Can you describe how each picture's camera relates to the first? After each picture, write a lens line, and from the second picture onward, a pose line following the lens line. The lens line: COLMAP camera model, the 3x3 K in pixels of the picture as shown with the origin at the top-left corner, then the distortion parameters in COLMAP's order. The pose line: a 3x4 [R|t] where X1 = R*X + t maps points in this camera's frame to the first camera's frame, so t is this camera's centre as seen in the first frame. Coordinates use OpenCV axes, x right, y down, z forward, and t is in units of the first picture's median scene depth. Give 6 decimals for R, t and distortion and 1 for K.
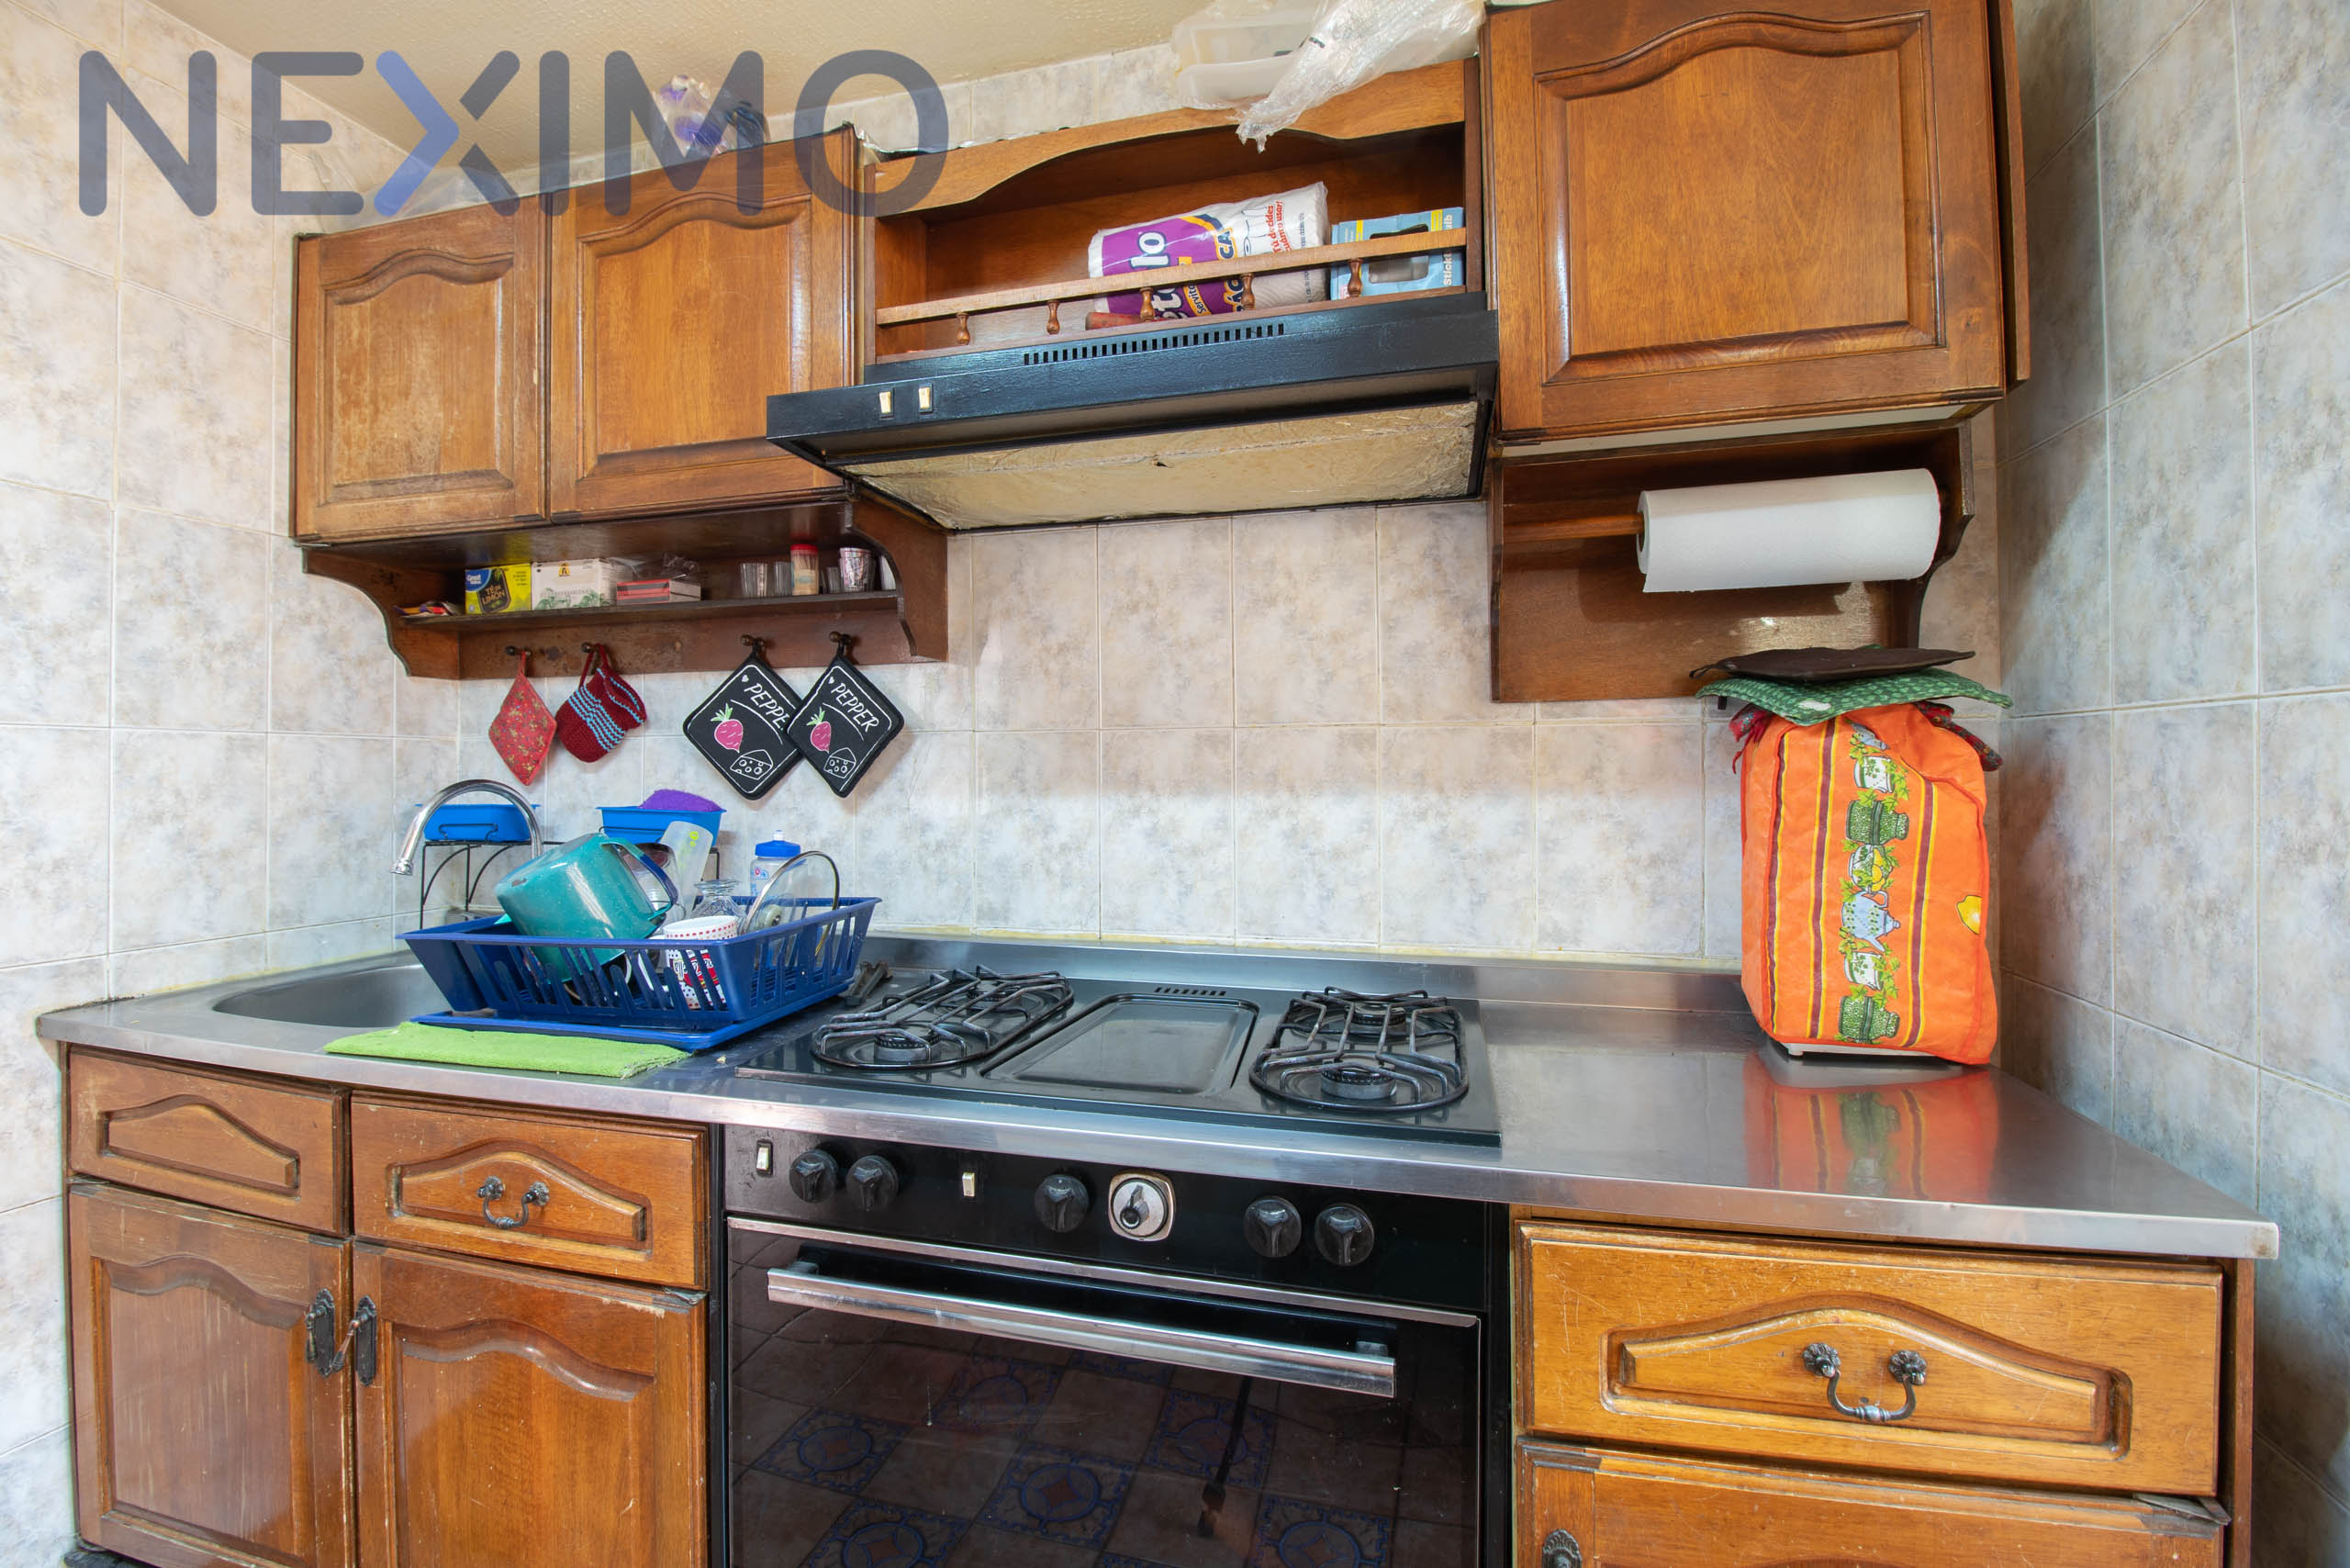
lens RADIAL K [[1052.5, 0, 1129.2], [0, 1052.5, 769.0], [0, 0, 1]] dist [-0.001033, -0.013202]
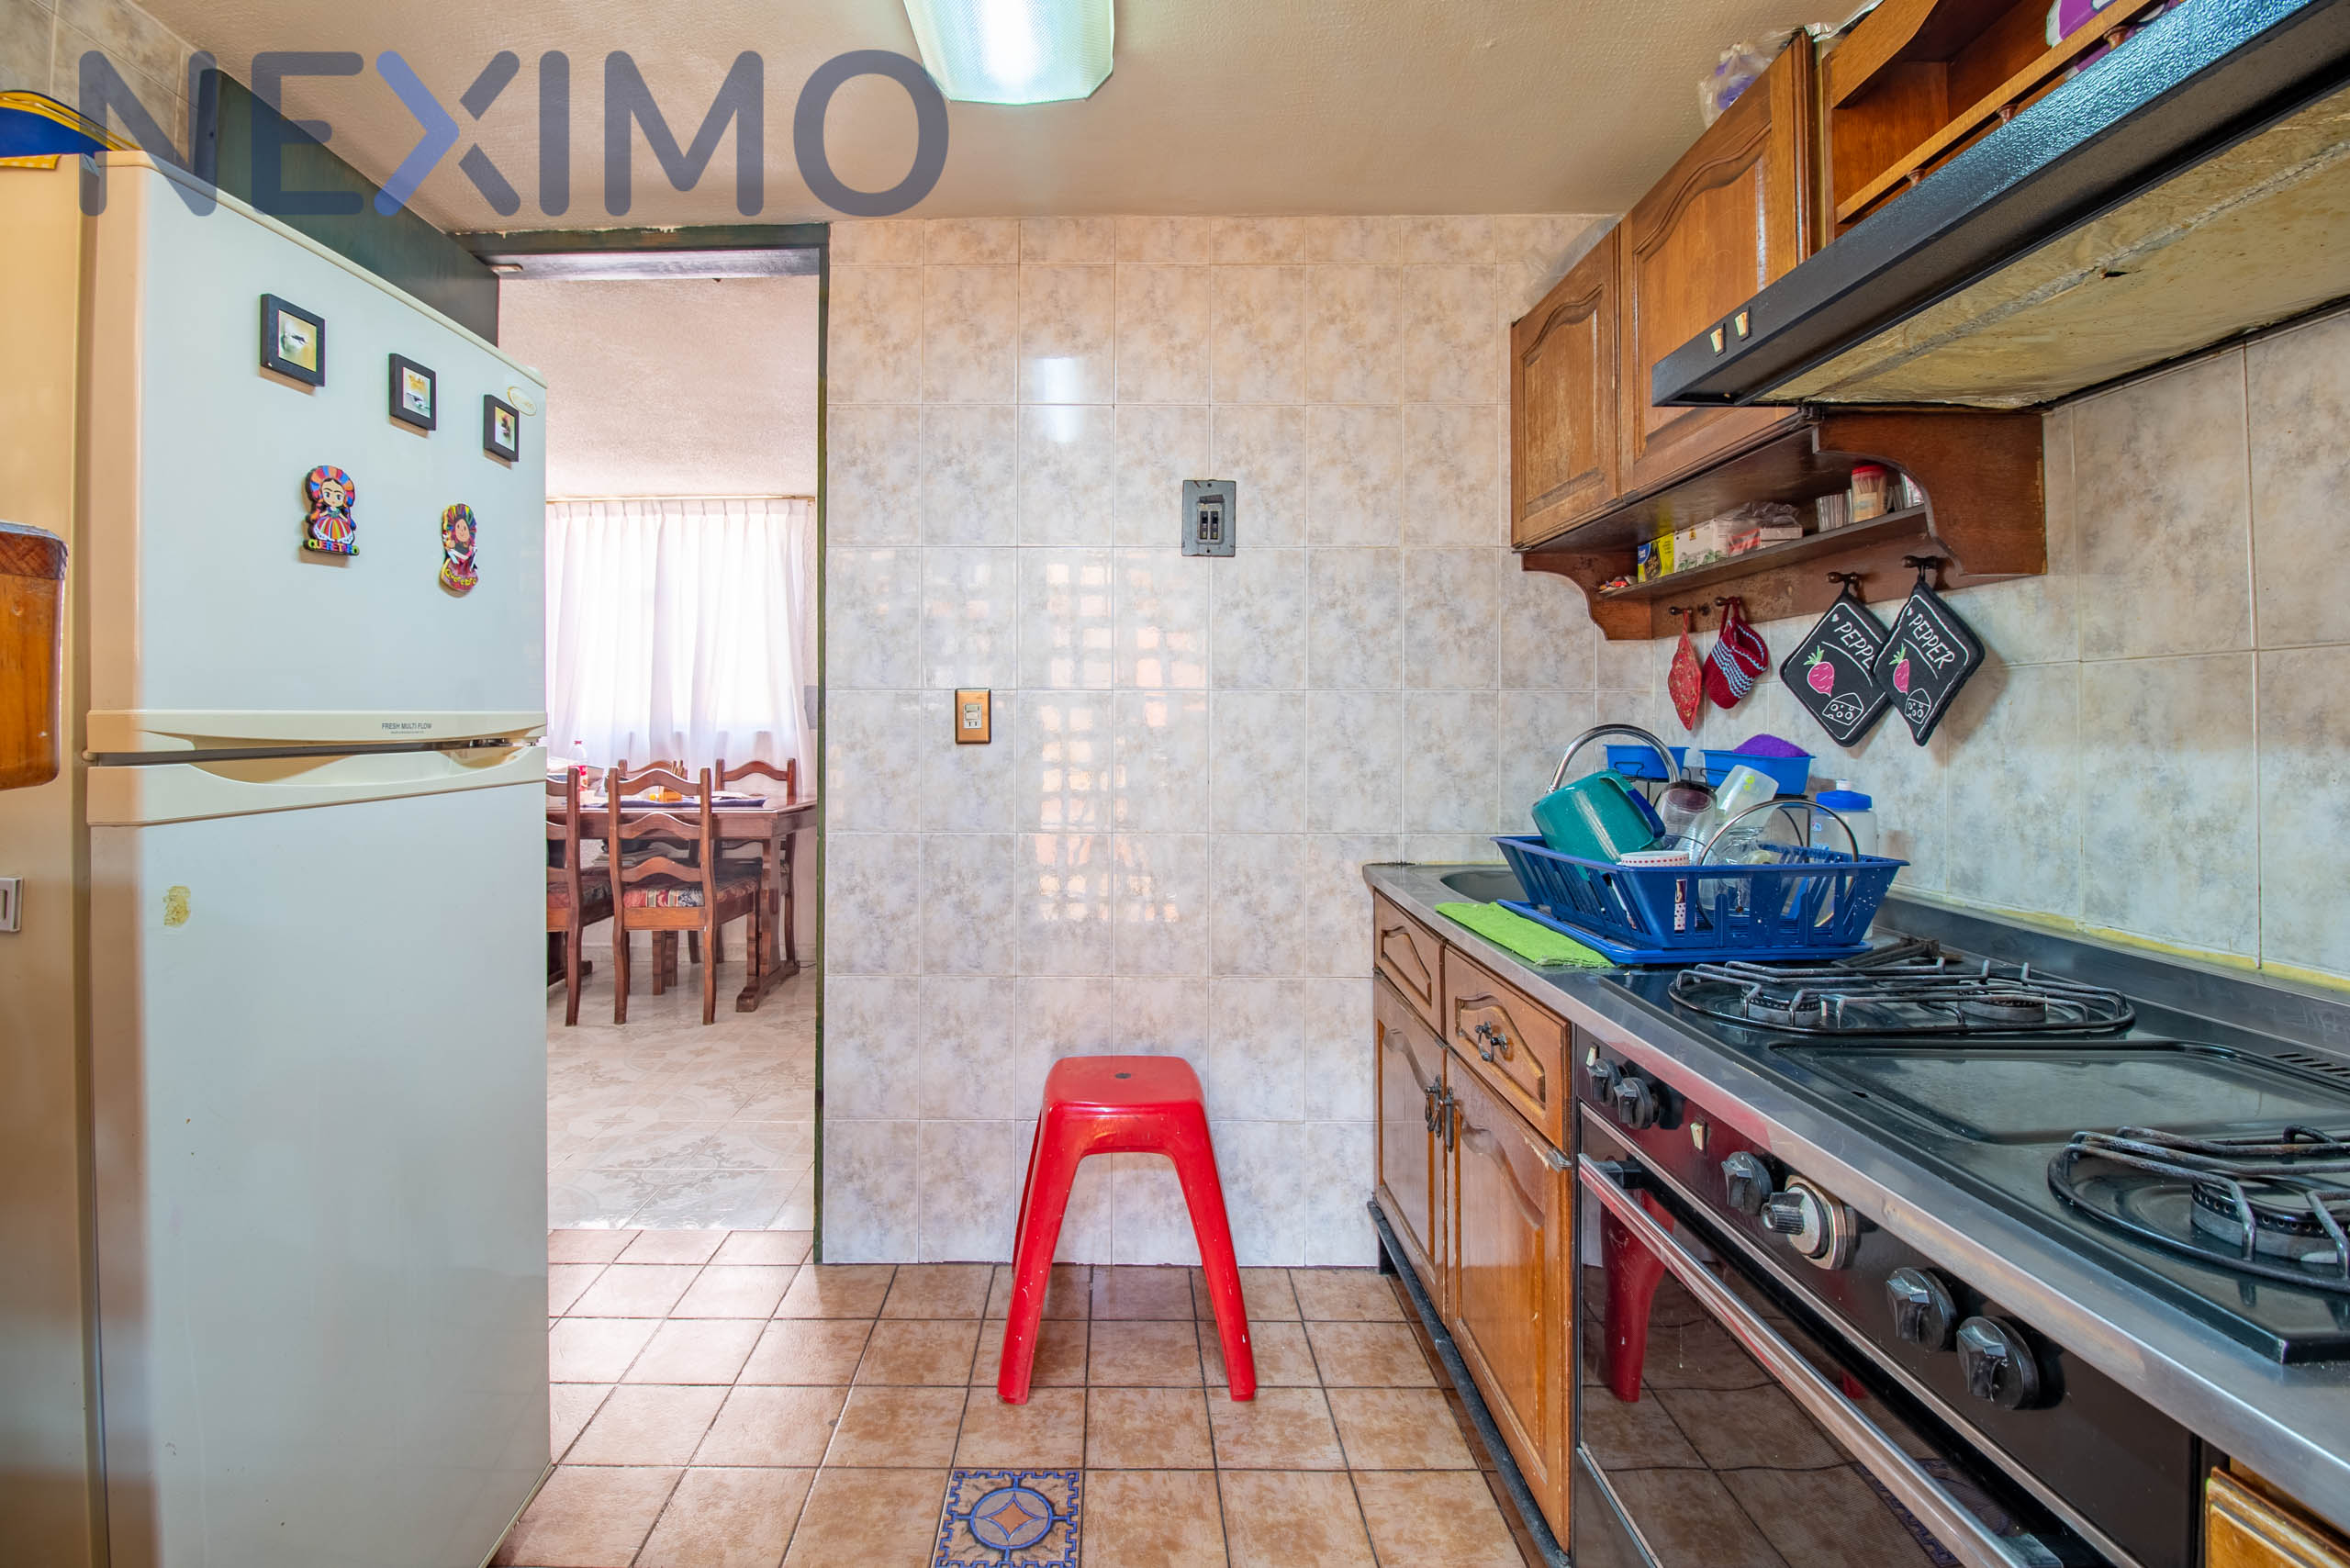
lens RADIAL K [[1071.8, 0, 1120.3], [0, 1071.8, 710.8], [0, 0, 1]] dist [0.001834, -0.013209]
pose [[0.264751, -0.009514, -0.964270, 0.468896], [0.001706, 0.999954, -0.009398, 0.006161], [0.964315, 0.000843, 0.264755, 0.154419]]
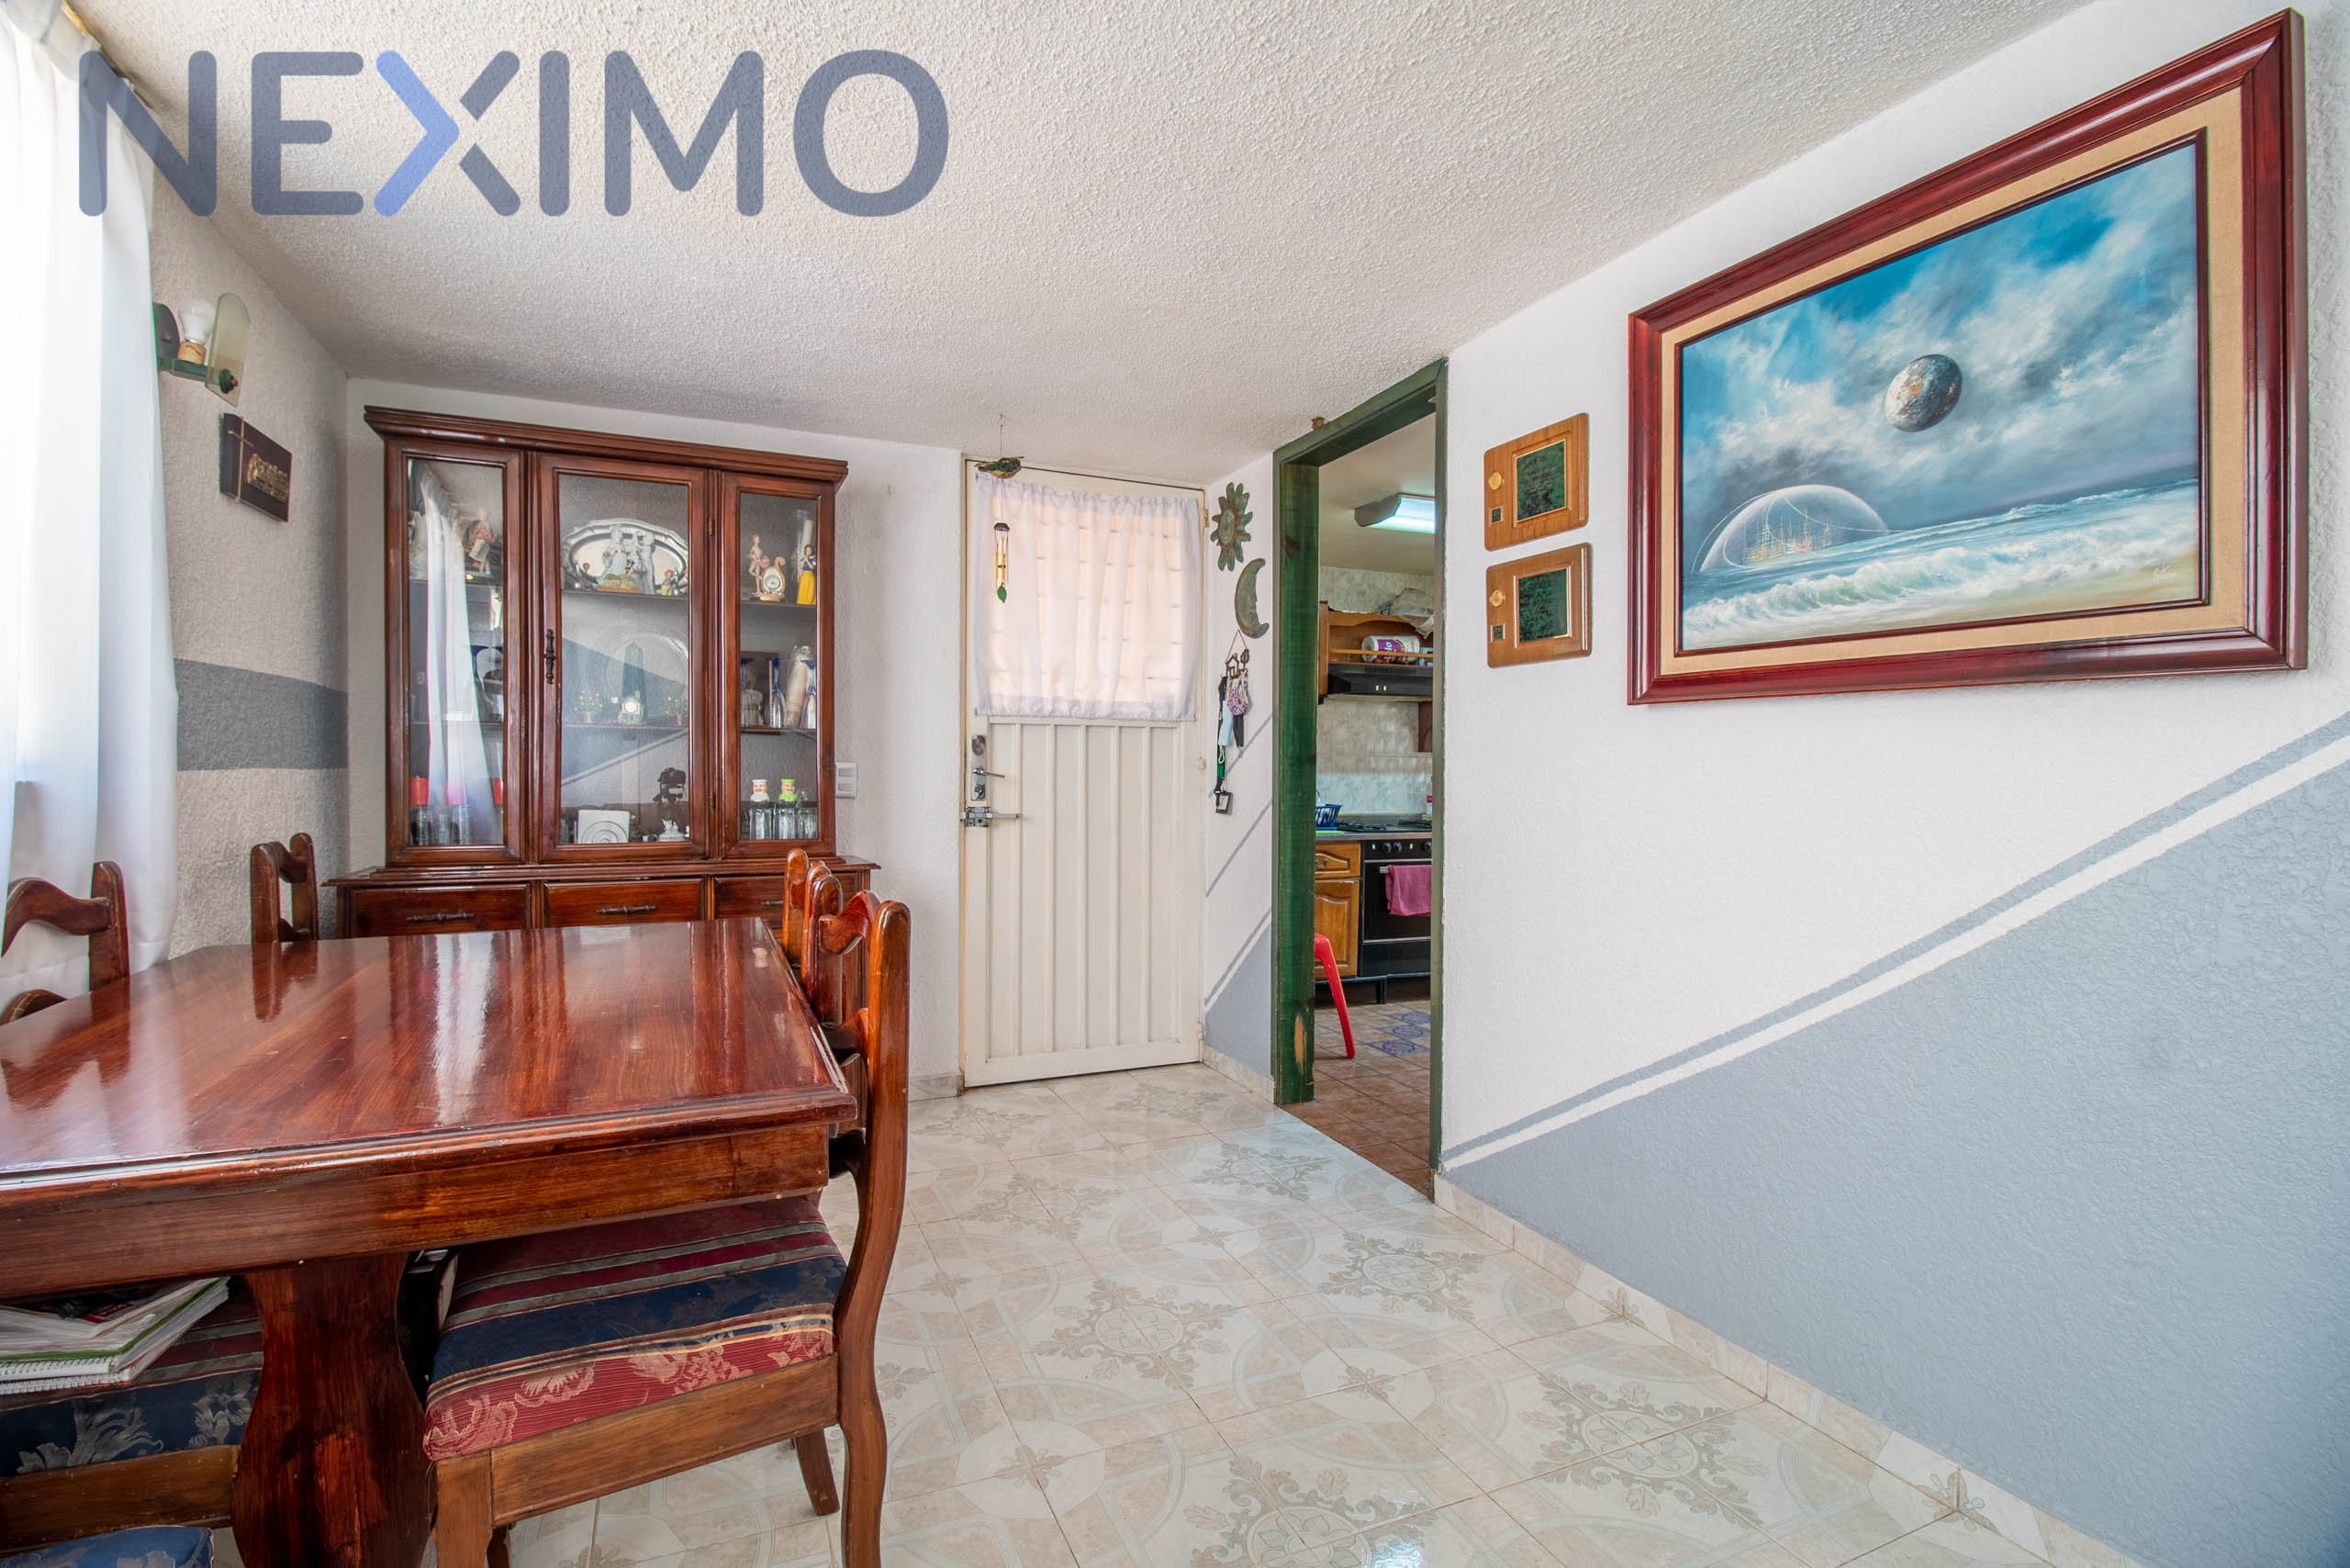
lens RADIAL K [[1052.5, 0, 1129.2], [0, 1052.5, 769.0], [0, 0, 1]] dist [-0.001033, -0.013202]
pose [[0.778668, 0.012625, 0.627309, -3.219099], [-0.018480, 0.999825, 0.002817, 0.011736], [-0.627164, -0.013786, 0.778765, -1.568776]]
